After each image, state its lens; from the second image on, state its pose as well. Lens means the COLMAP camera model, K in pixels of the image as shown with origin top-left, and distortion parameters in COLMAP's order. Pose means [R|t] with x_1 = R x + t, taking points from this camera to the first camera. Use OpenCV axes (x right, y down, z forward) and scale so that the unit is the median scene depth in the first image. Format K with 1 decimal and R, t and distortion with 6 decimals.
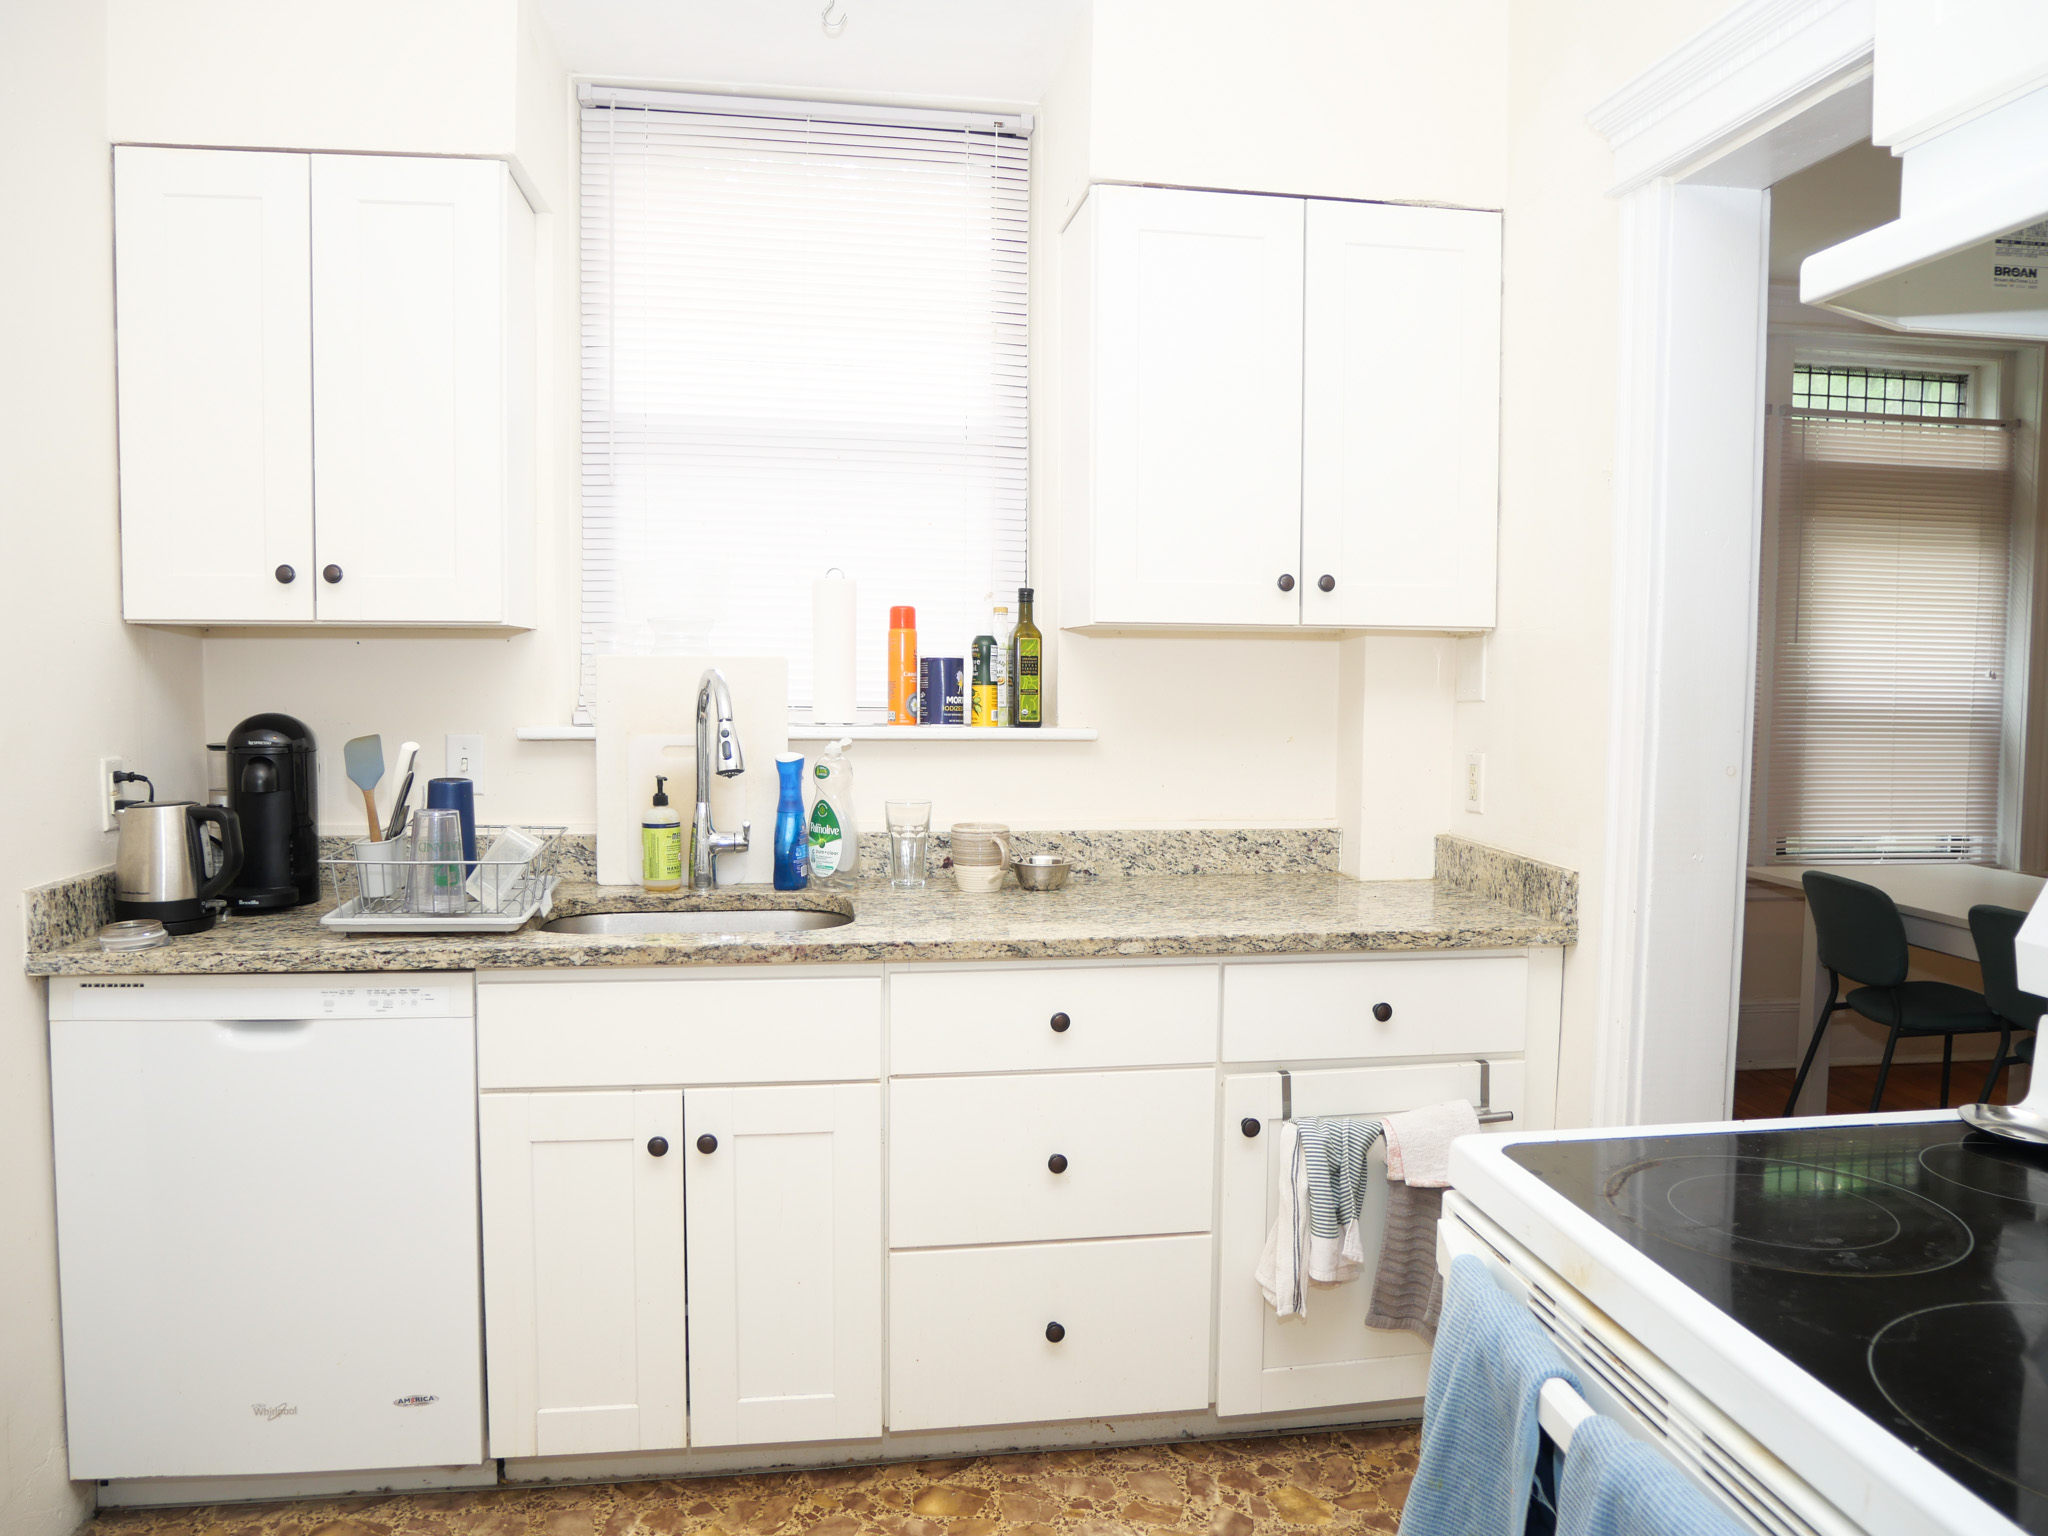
lens RADIAL K [[1517.8, 0, 1038.2], [0, 1517.8, 758.3], [0, 0, 1]] dist [-0.069564, 0.025185]
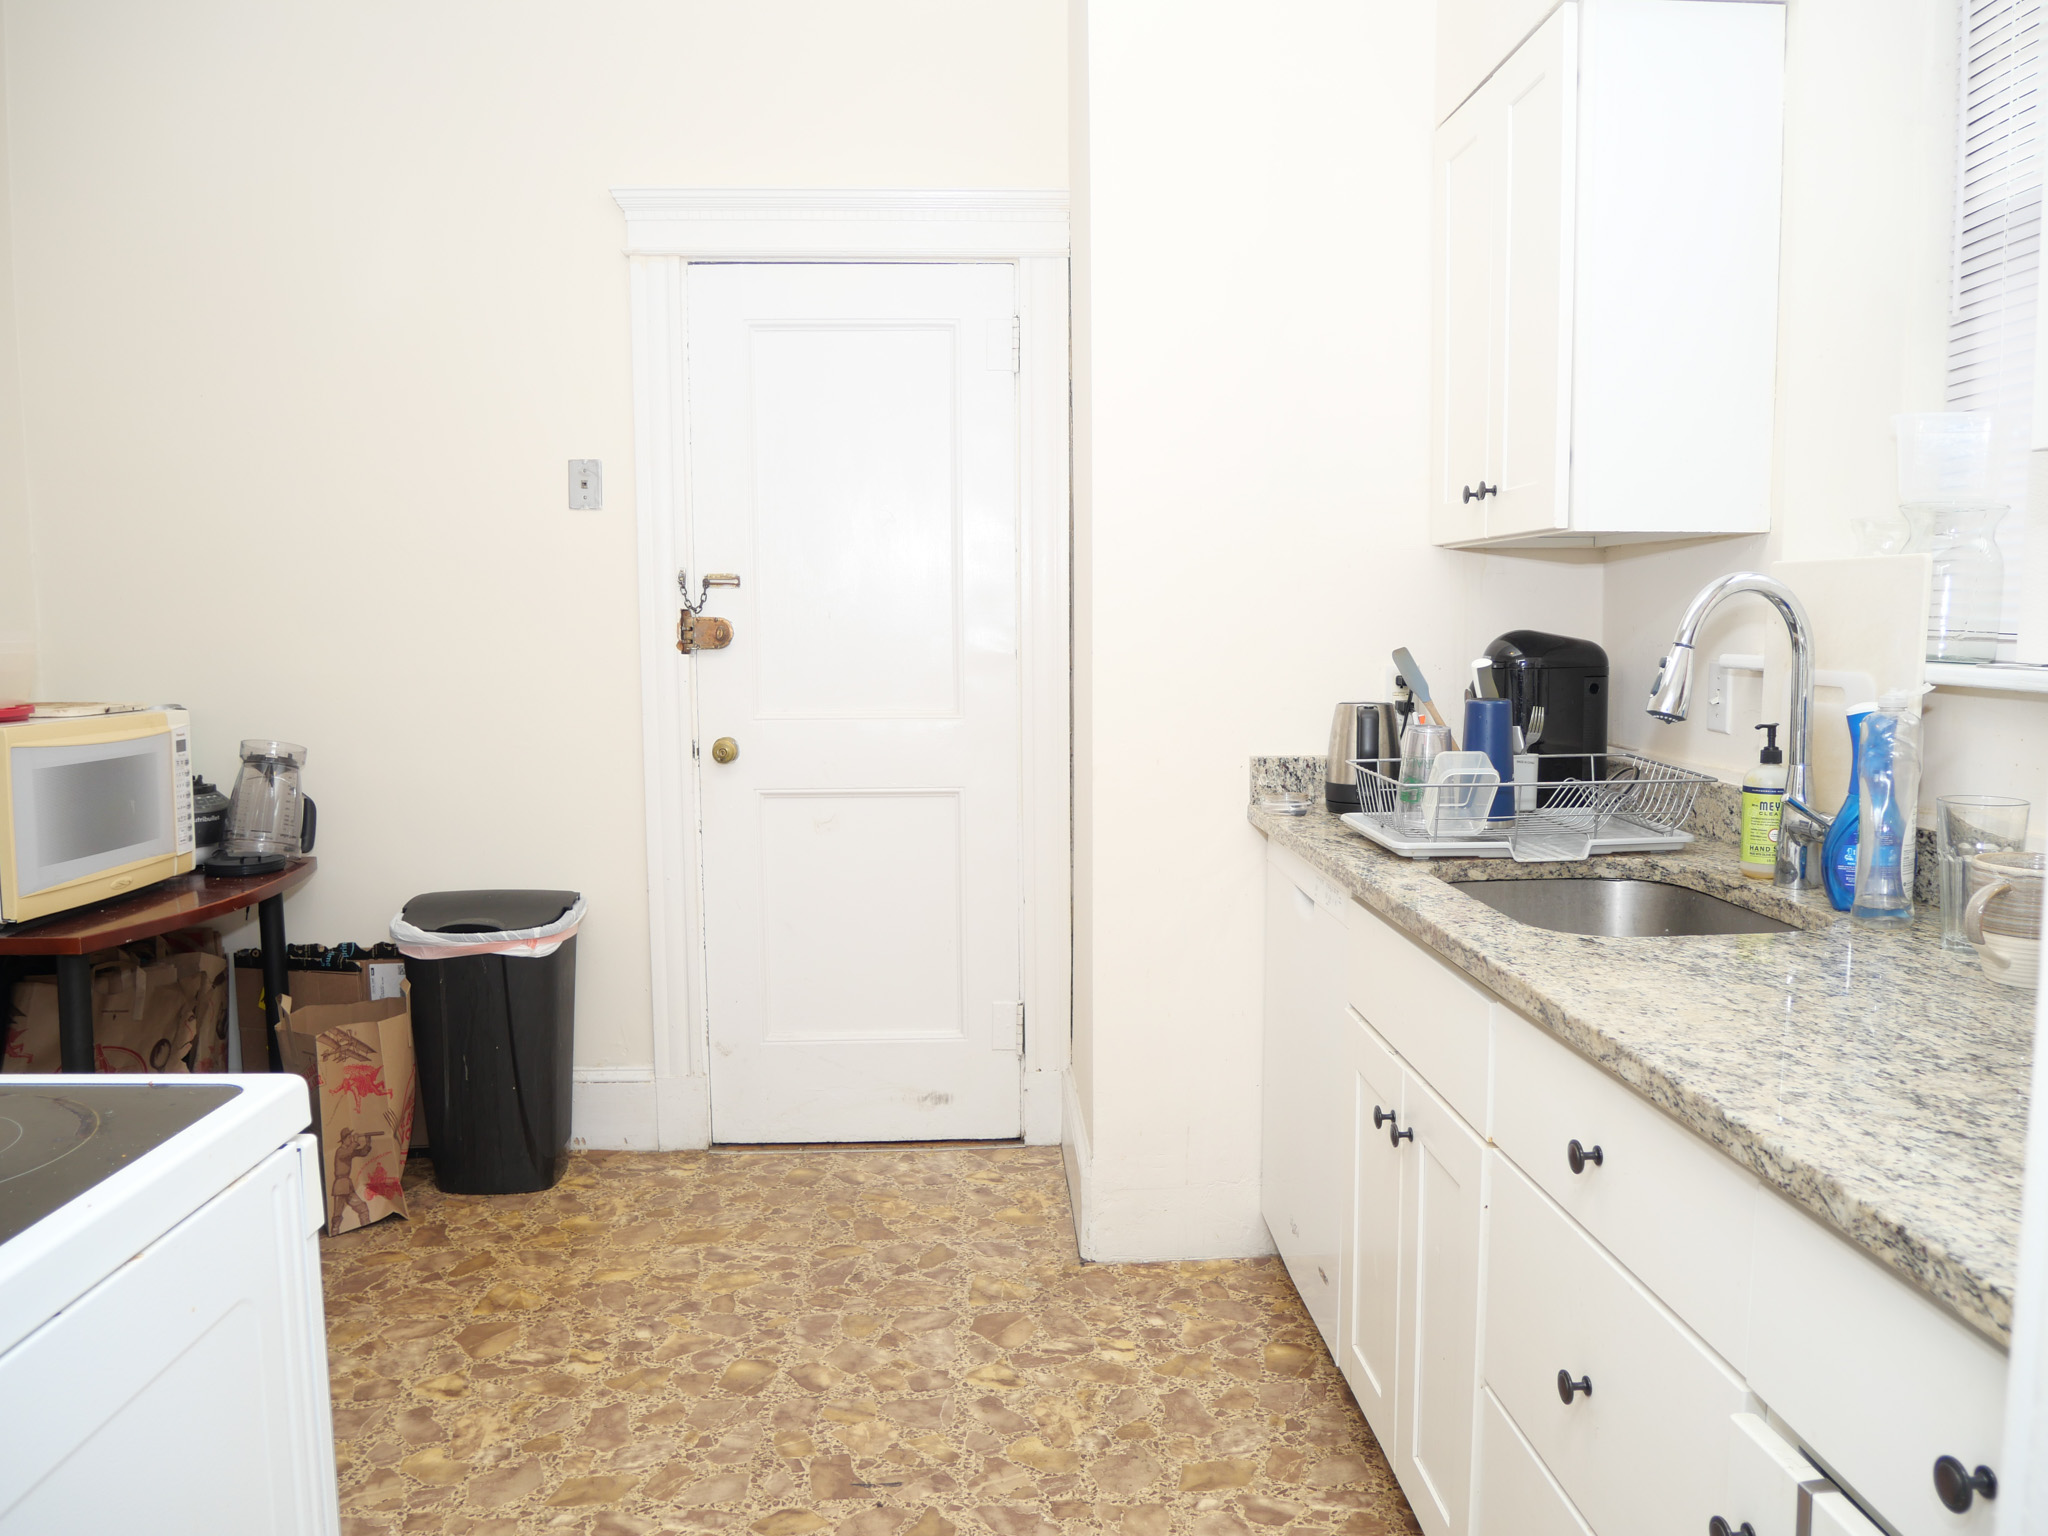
lens RADIAL K [[1517.8, 0, 1032.3], [0, 1517.8, 761.2], [0, 0, 1]] dist [-0.069564, 0.025185]
pose [[-0.098482, 0.091841, -0.990892, 0.586160], [-0.057931, 0.993515, 0.097841, -0.023547], [0.993451, 0.067039, -0.092523, 0.814455]]
